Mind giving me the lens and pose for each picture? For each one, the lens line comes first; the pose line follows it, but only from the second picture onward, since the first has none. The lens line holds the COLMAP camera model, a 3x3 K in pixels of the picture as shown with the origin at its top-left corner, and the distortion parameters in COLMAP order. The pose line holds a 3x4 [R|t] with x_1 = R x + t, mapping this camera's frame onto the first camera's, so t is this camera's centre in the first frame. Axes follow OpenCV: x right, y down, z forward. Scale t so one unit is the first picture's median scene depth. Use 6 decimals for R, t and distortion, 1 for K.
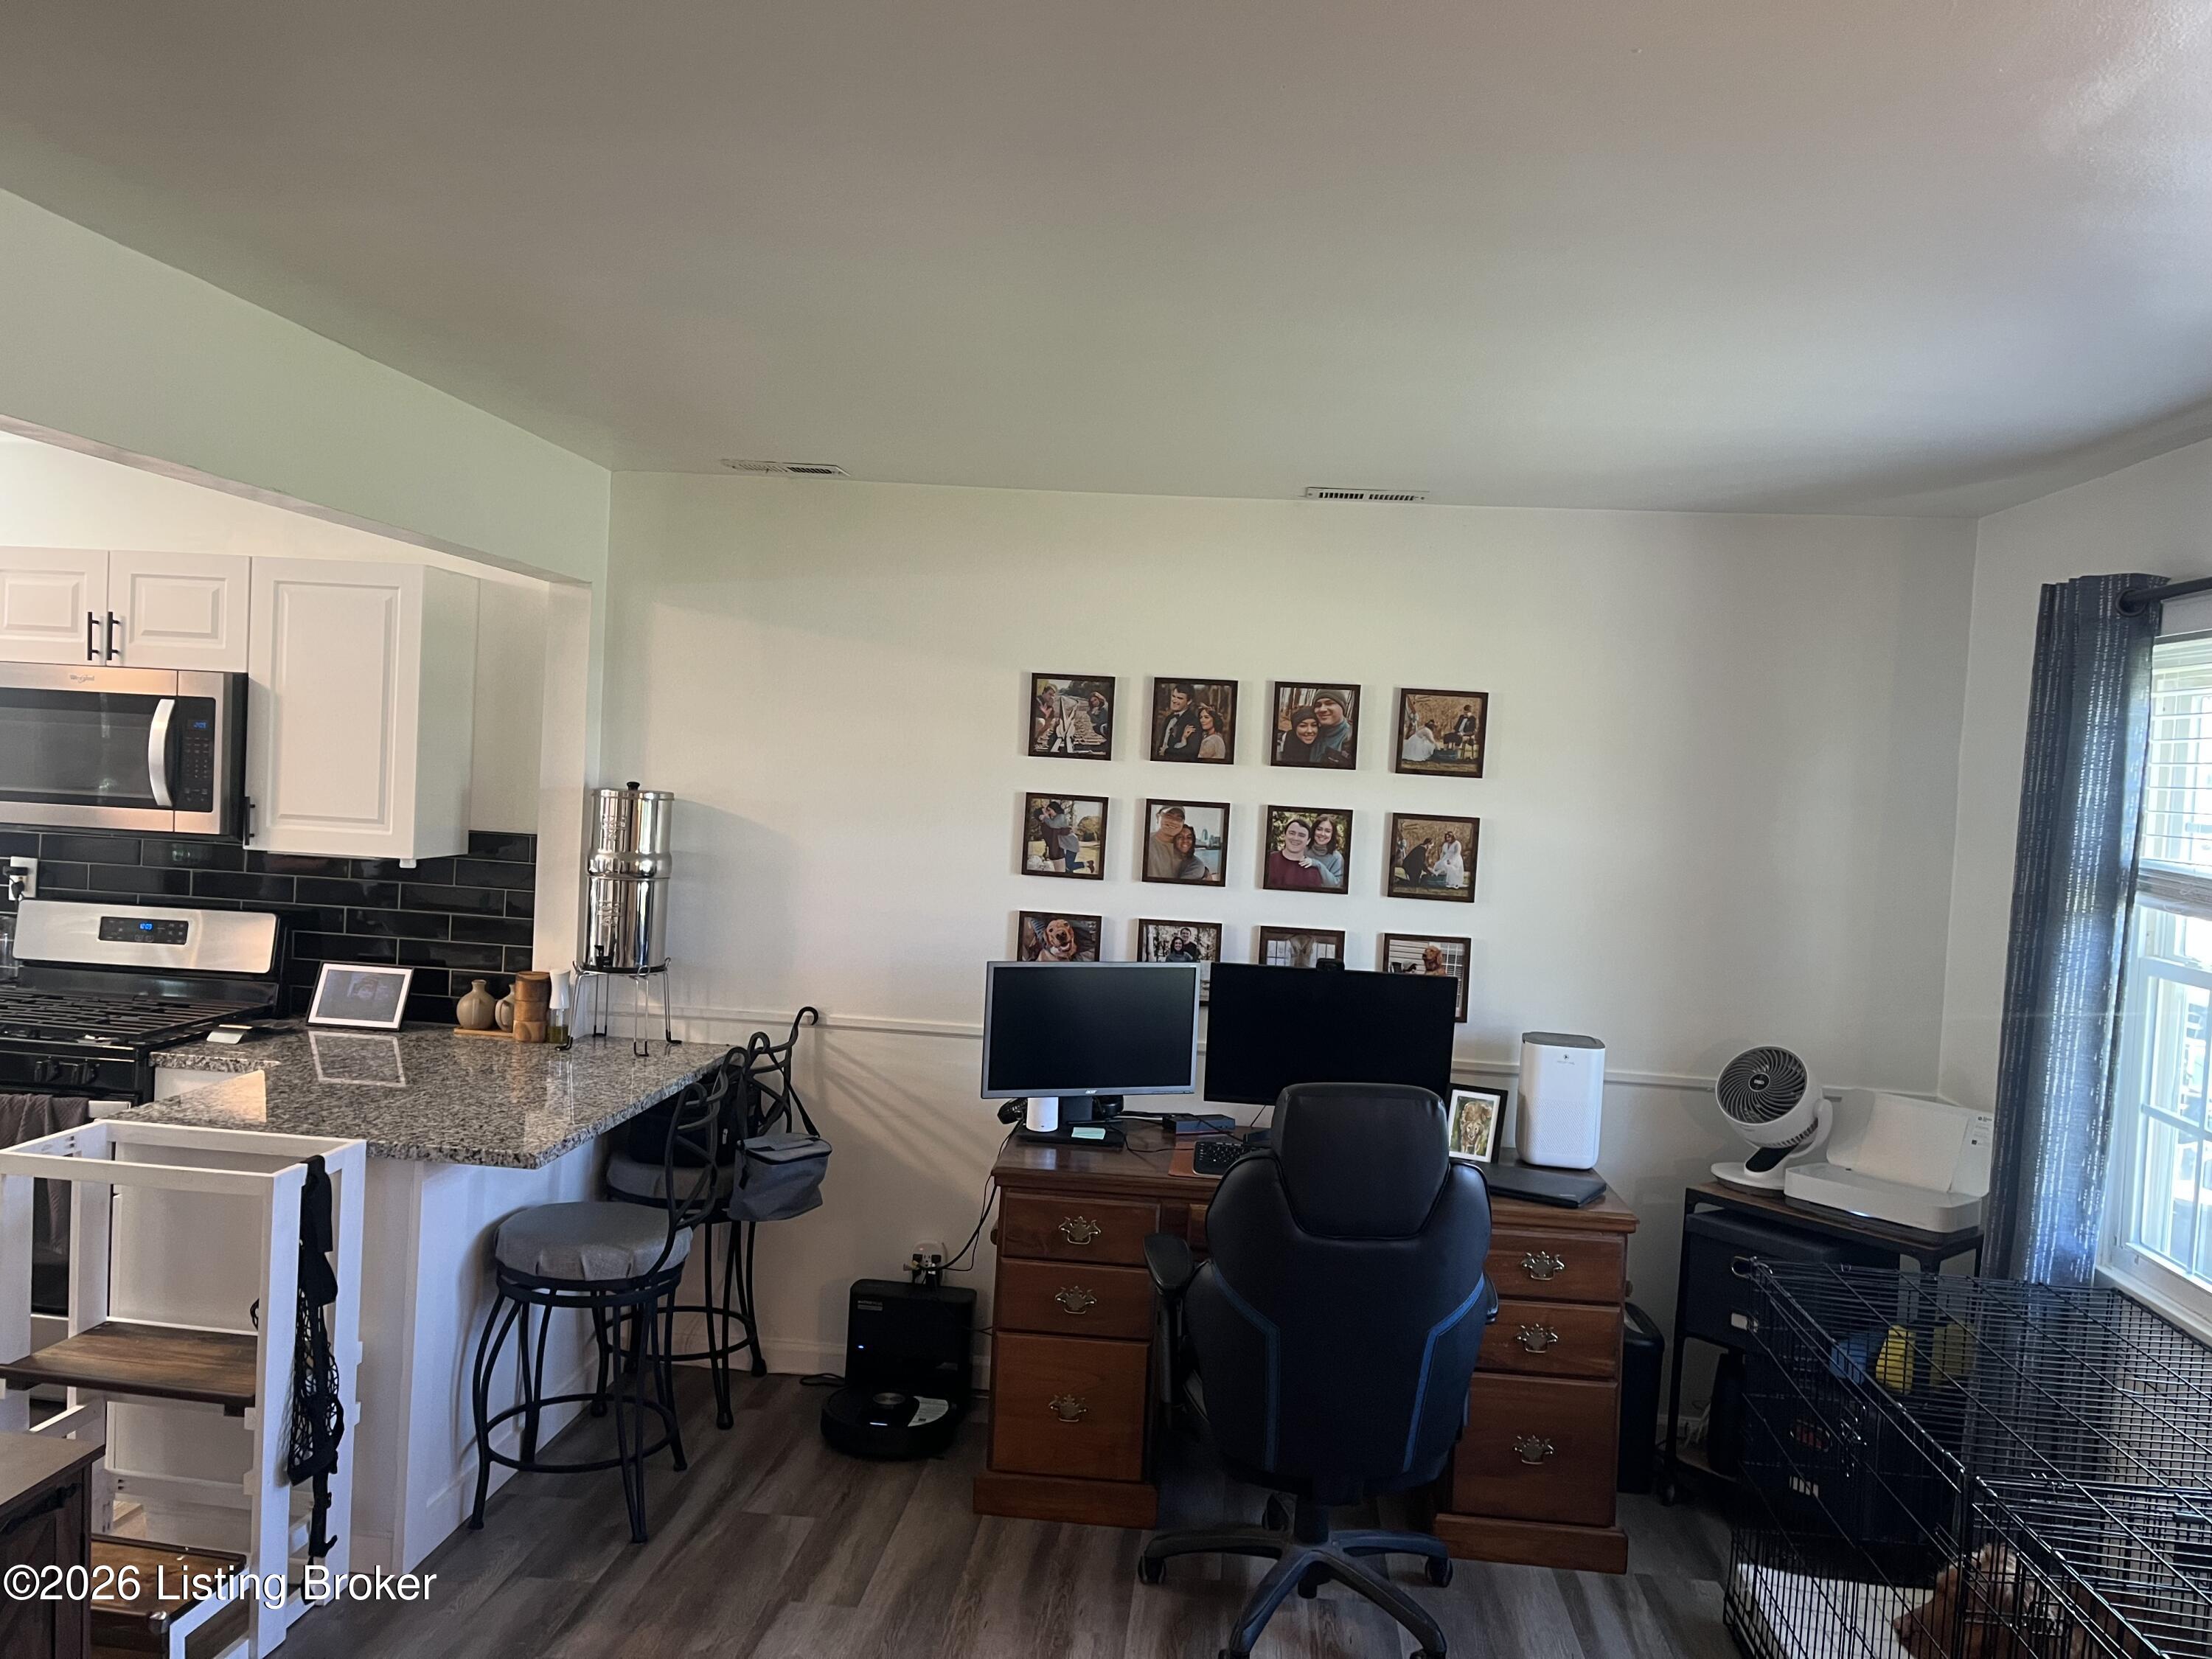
lens RADIAL K [[1682.9, 0, 1108.2], [0, 1682.9, 835.2], [0, 0, 1]] dist [0.046178, -0.028039]
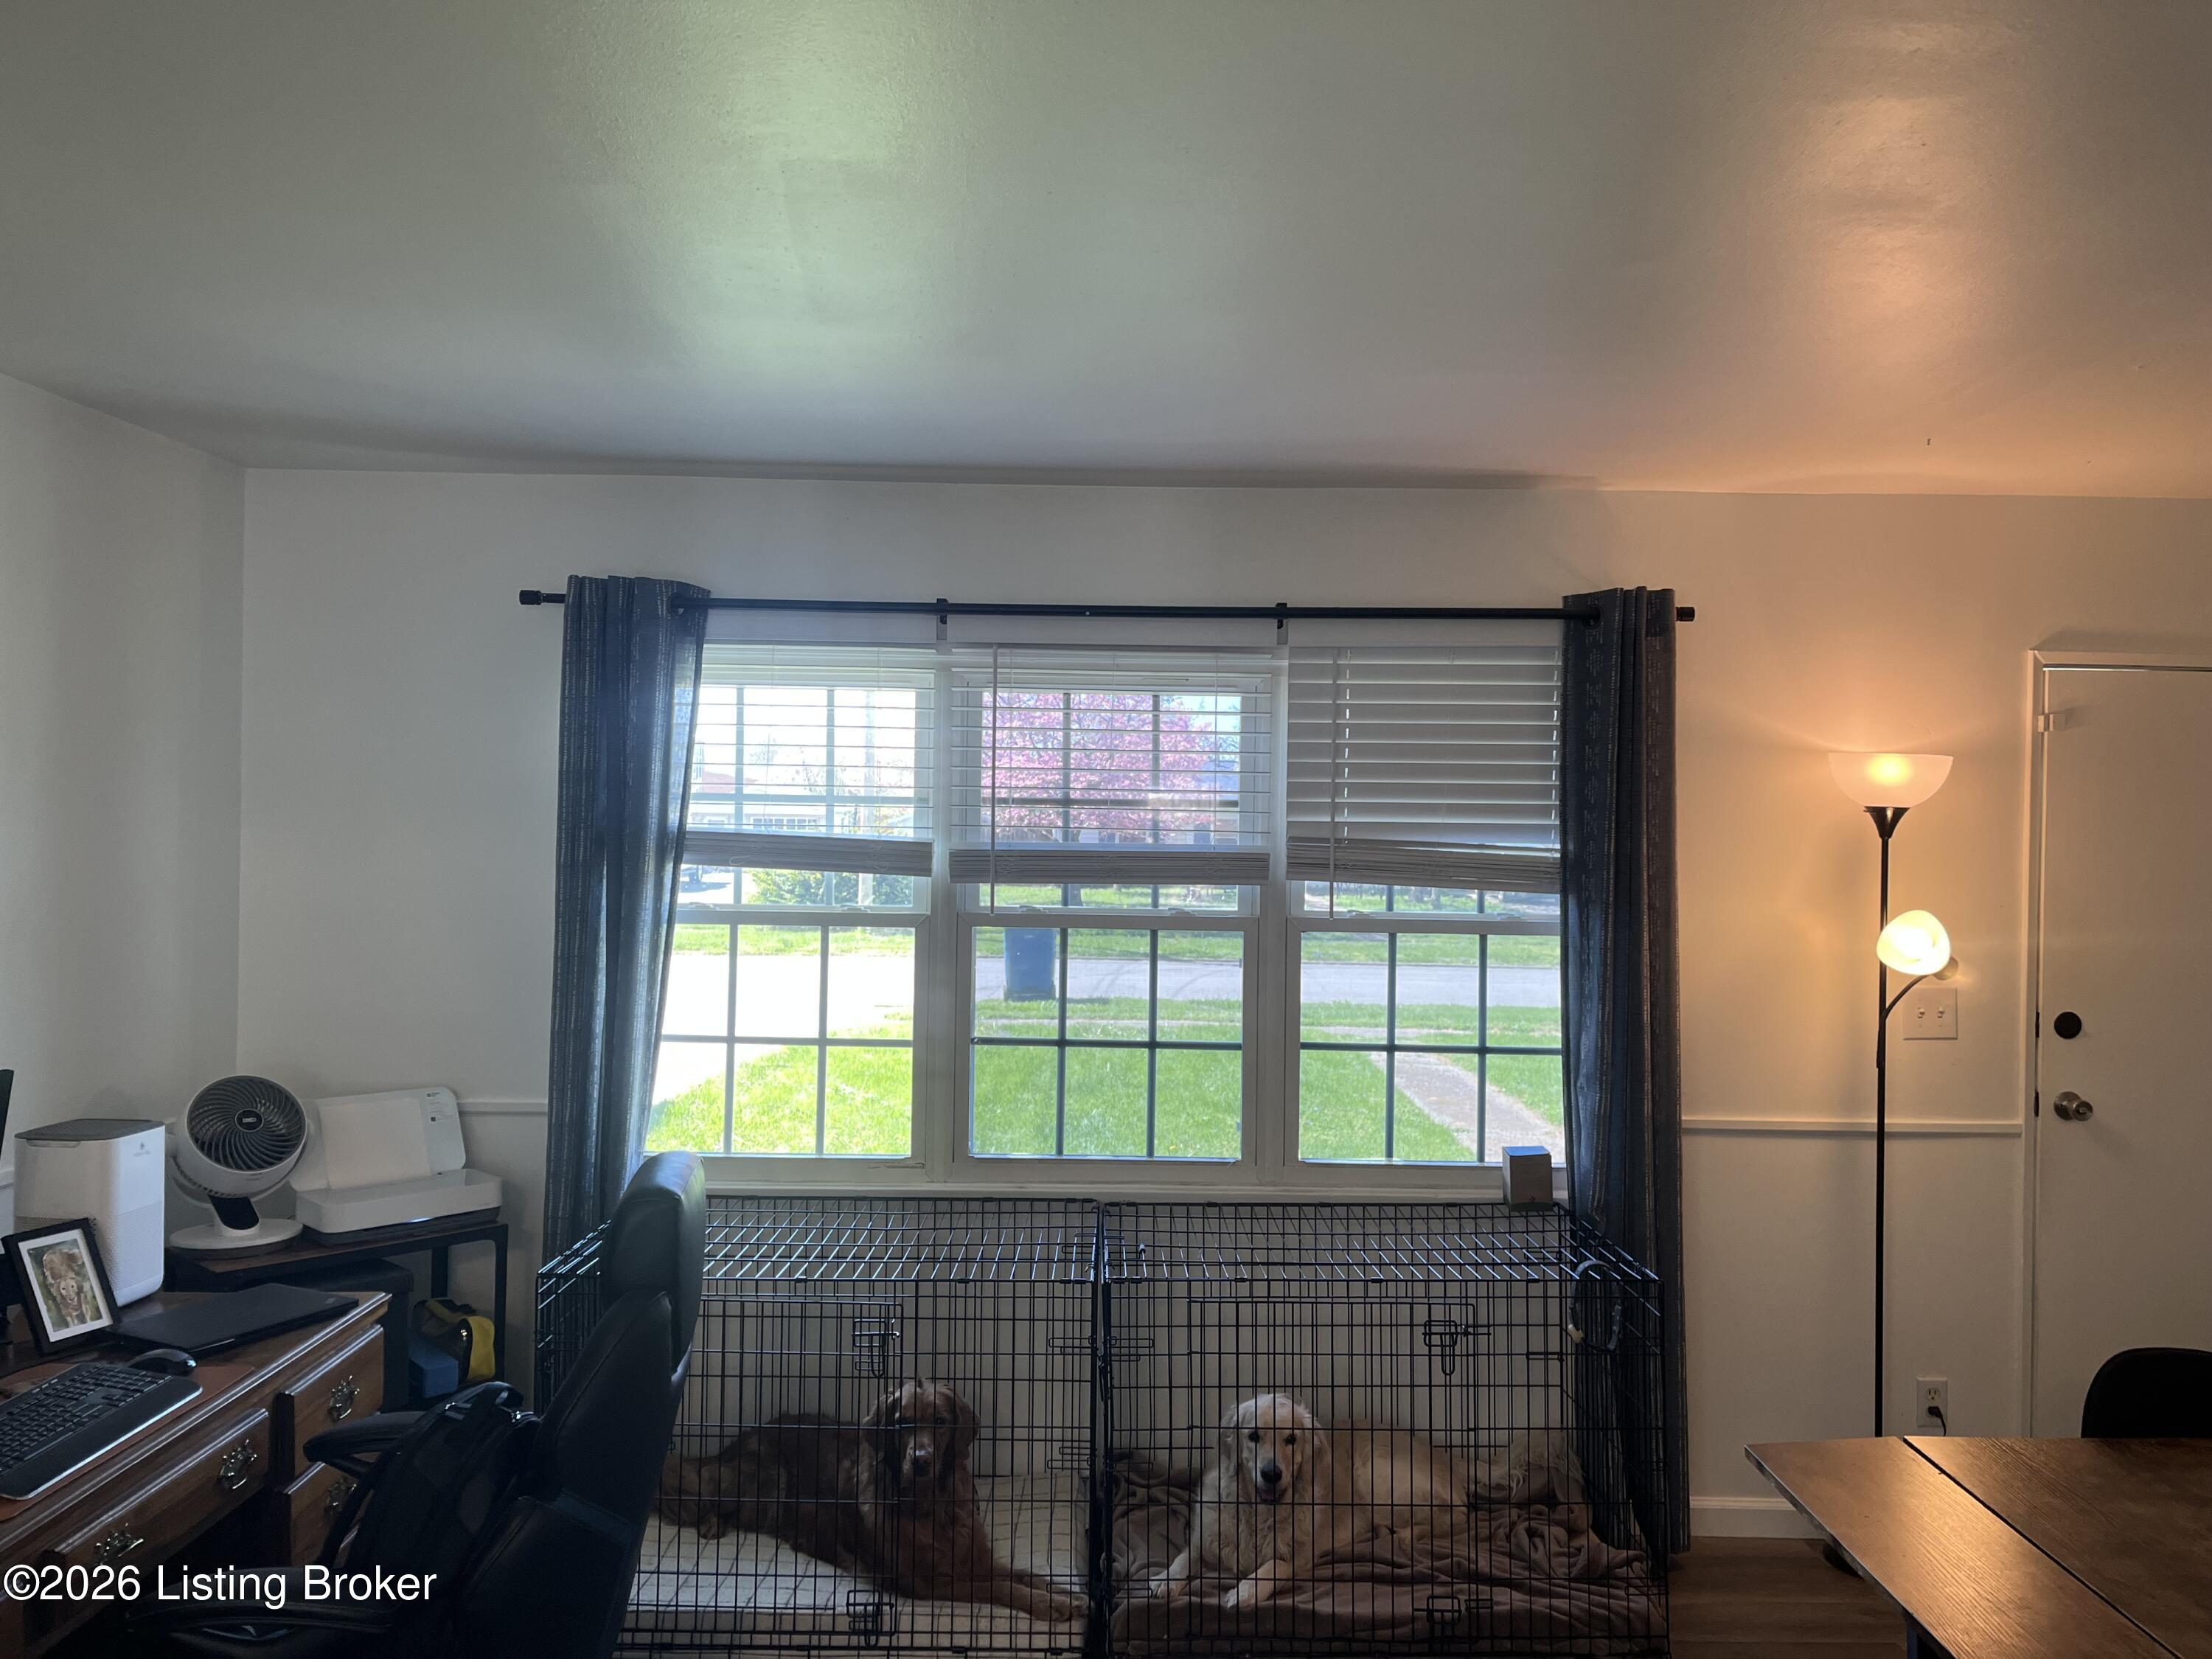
lens RADIAL K [[1684.6, 0, 1081.7], [0, 1684.6, 824.8], [0, 0, 1]] dist [0.090471, -0.115902]
pose [[-0.066354, -0.054316, 0.996317, -0.556666], [0.025890, 0.998087, 0.056136, -0.041626], [-0.997460, 0.029519, -0.064821, 0.757642]]
